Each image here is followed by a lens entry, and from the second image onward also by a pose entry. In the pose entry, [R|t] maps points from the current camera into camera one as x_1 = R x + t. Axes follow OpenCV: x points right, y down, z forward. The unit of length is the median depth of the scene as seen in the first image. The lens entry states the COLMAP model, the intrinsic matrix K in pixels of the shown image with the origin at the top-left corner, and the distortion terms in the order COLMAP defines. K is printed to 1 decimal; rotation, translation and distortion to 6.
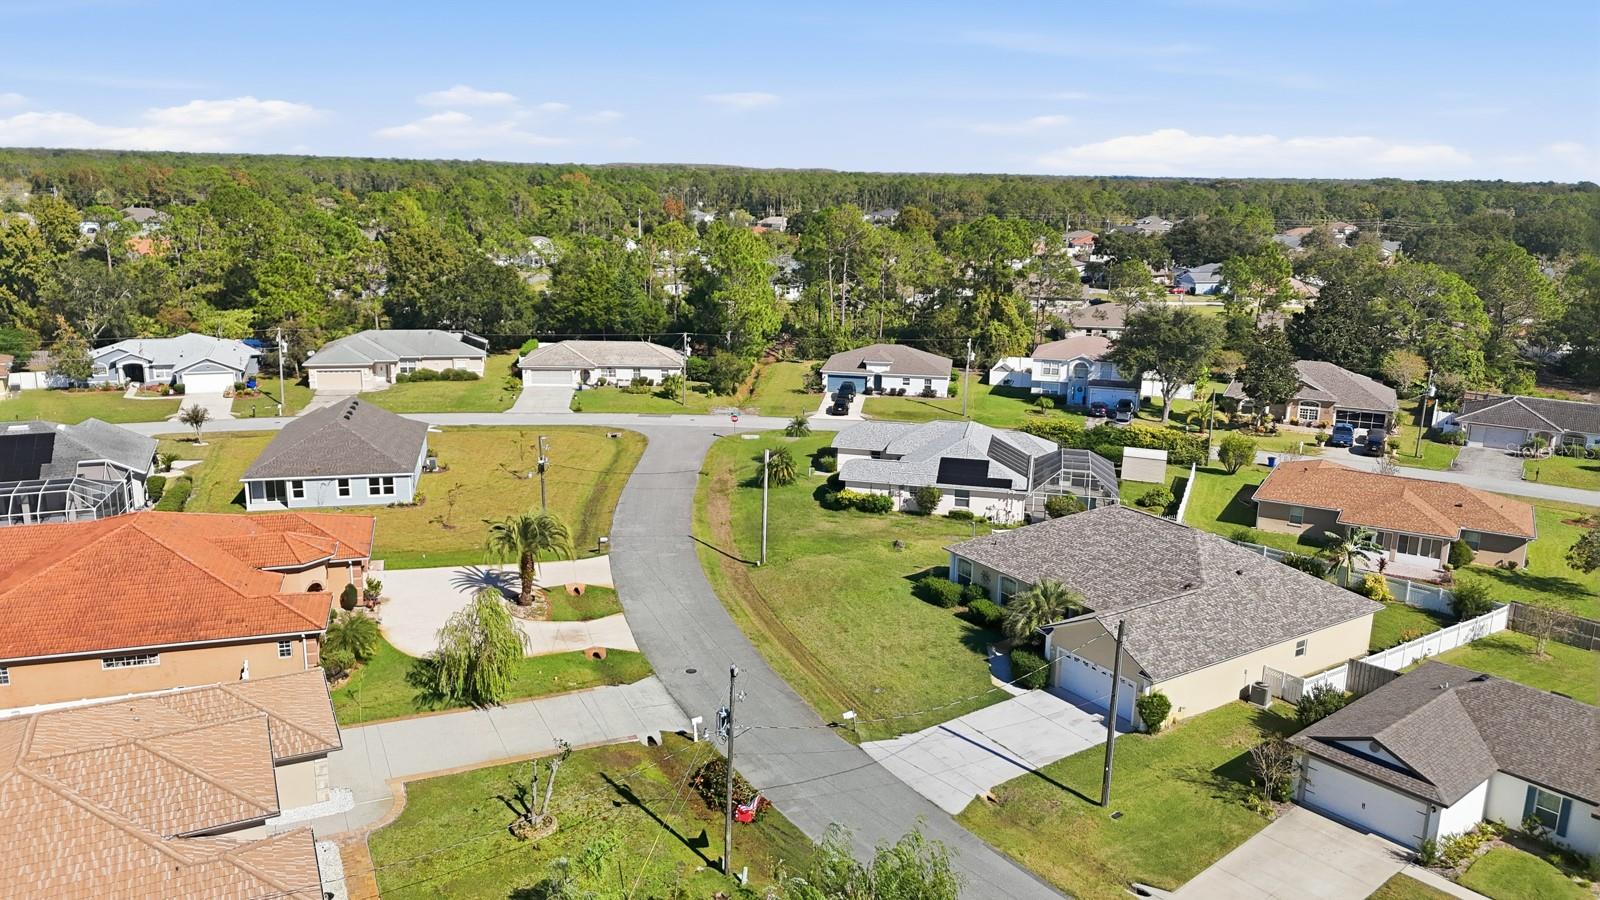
lens RADIAL K [[1170.1, 0, 805.5], [0, 1170.1, 460.6], [0, 0, 1]] dist [0.090702, -0.137730]
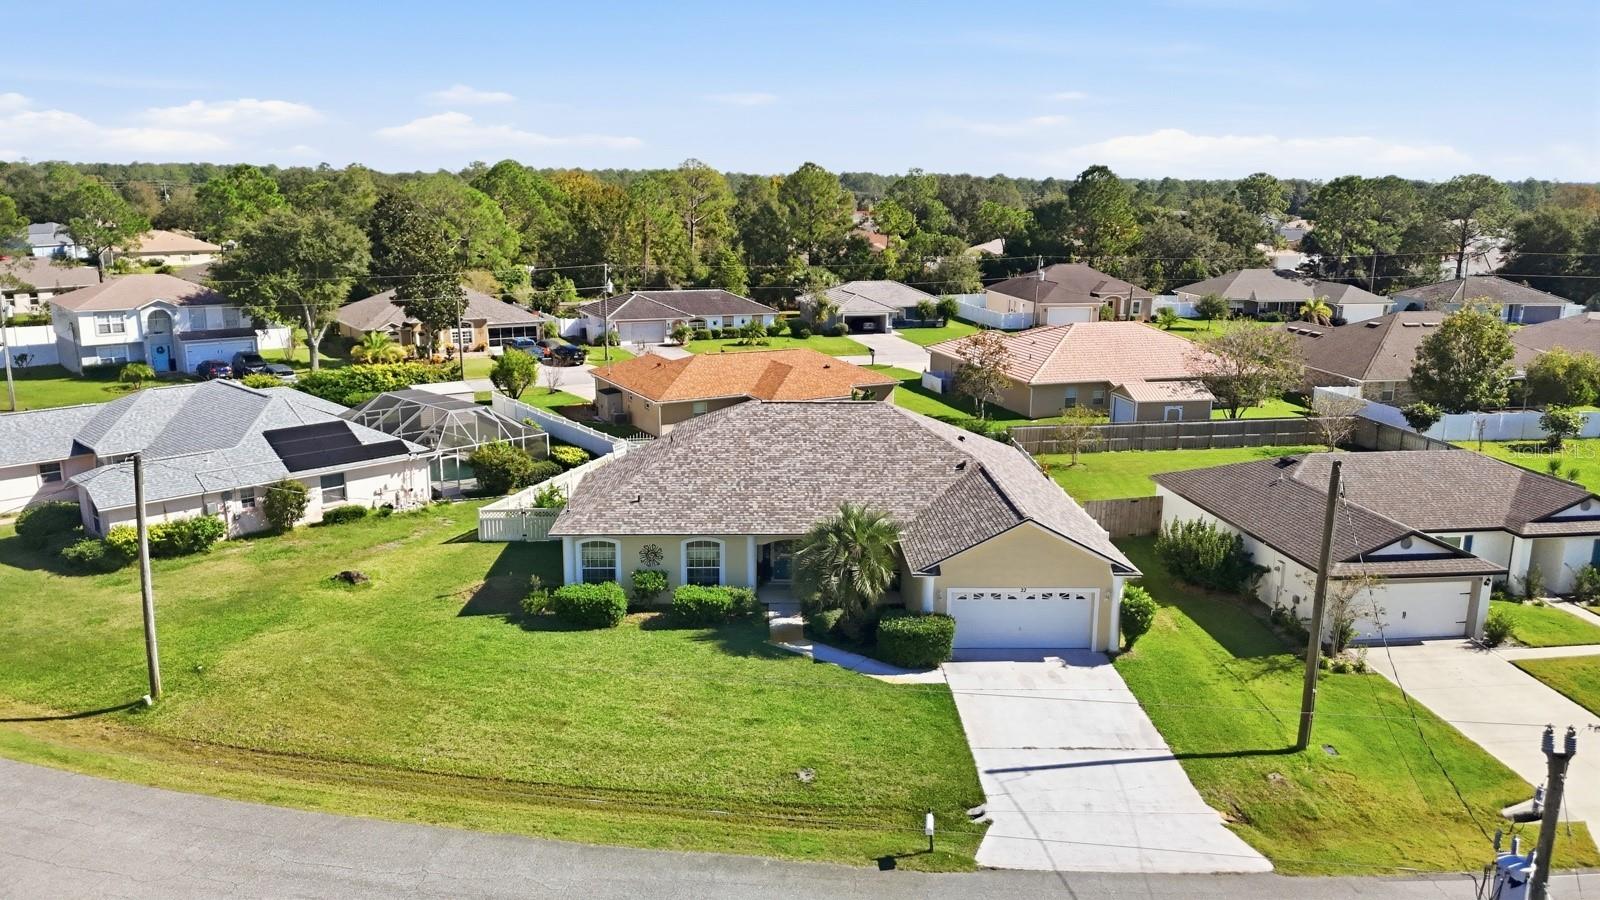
lens RADIAL K [[1174.0, 0, 800.0], [0, 1174.0, 450.0], [0, 0, 1]] dist [0.092452, -0.093671]
pose [[0.530086, -0.204253, 0.822976, -0.234115], [0.206960, 0.972367, 0.108025, -0.002782], [-0.822299, 0.113061, 0.557711, 0.465016]]
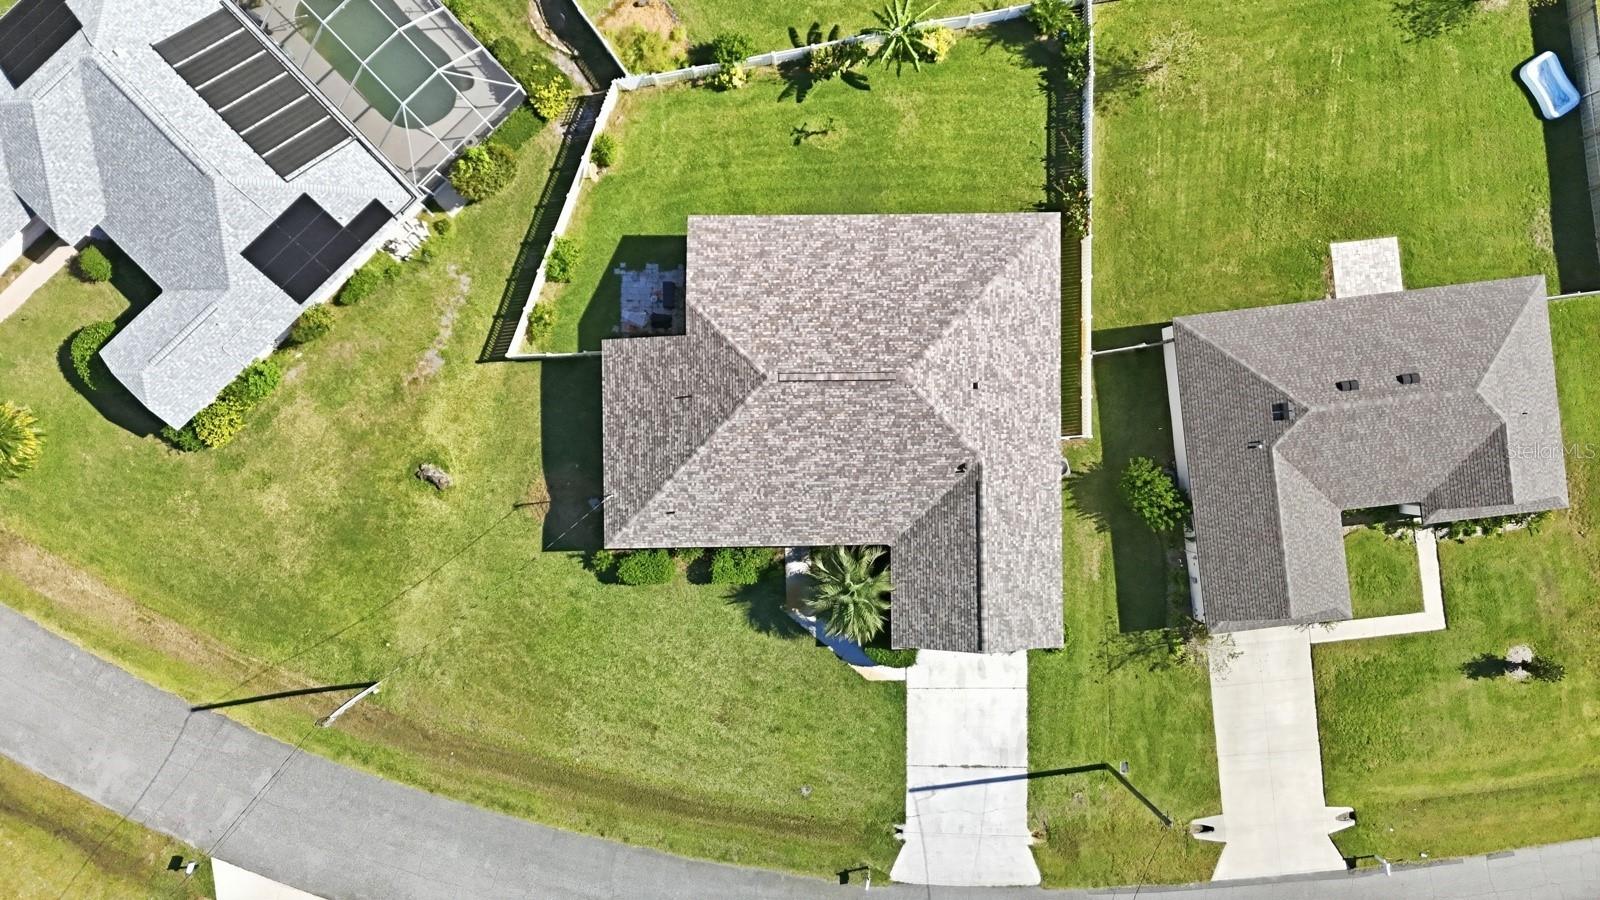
lens RADIAL K [[1170.1, 0, 805.5], [0, 1170.1, 460.6], [0, 0, 1]] dist [0.090702, -0.137730]
pose [[0.555264, -0.831534, -0.015275, 0.194257], [0.192022, 0.110311, 0.975171, -0.485272], [-0.809203, -0.544411, 0.220925, 0.633166]]
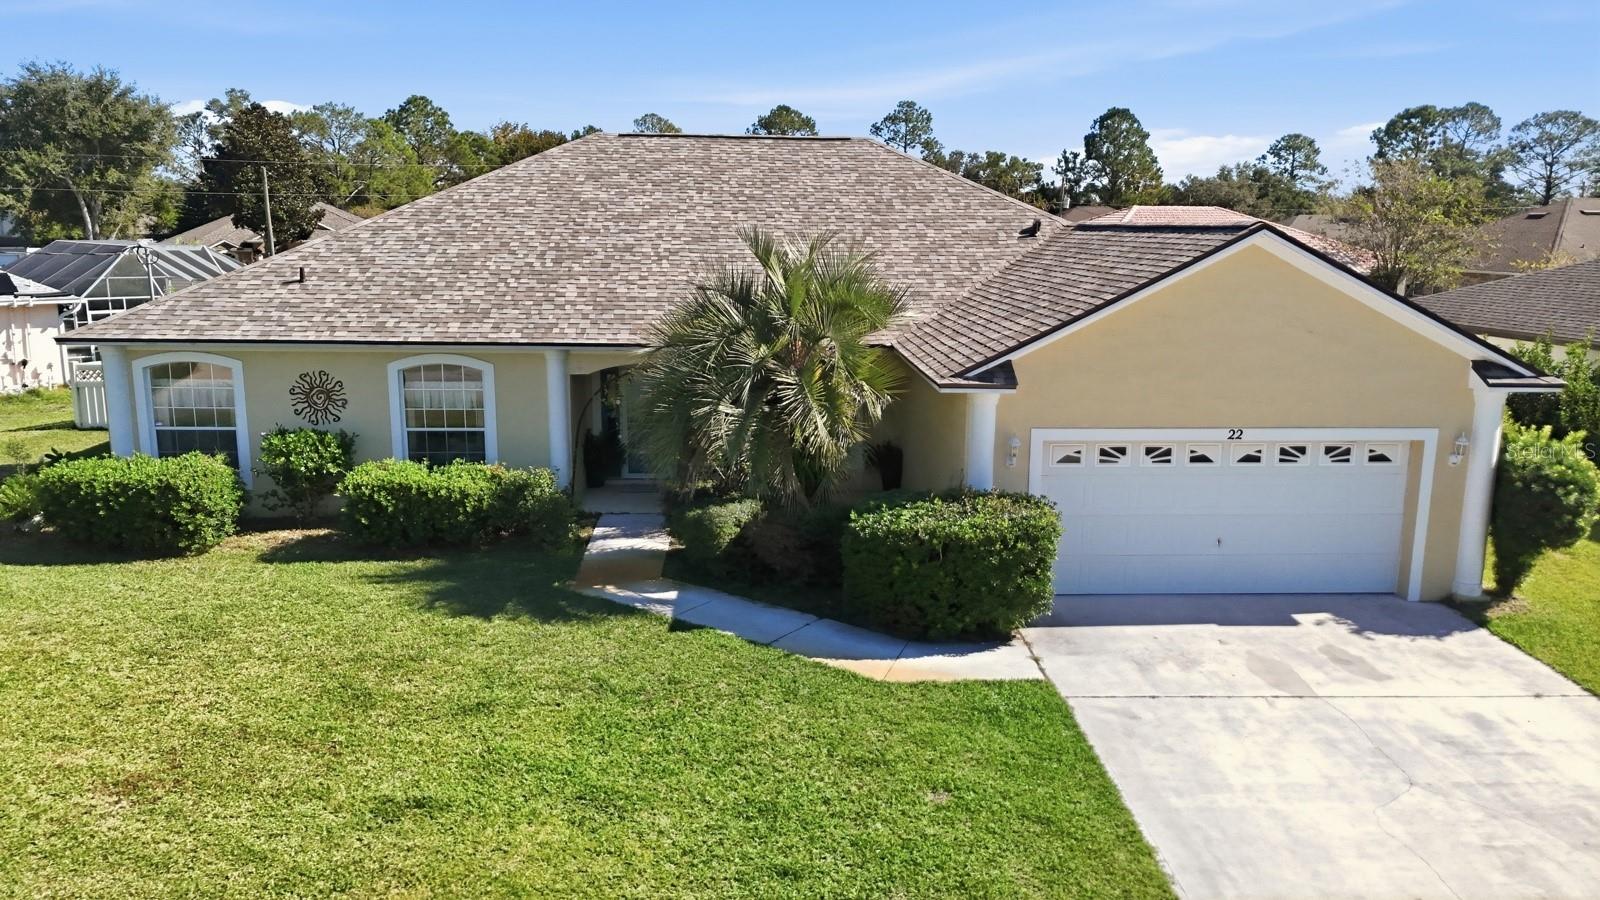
lens RADIAL K [[1170.1, 0, 805.5], [0, 1170.1, 460.6], [0, 0, 1]] dist [0.090702, -0.137730]
pose [[0.518472, -0.187215, 0.834348, -0.008664], [0.208918, 0.973902, 0.088705, 0.088779], [-0.829180, 0.128320, 0.544054, 0.607606]]
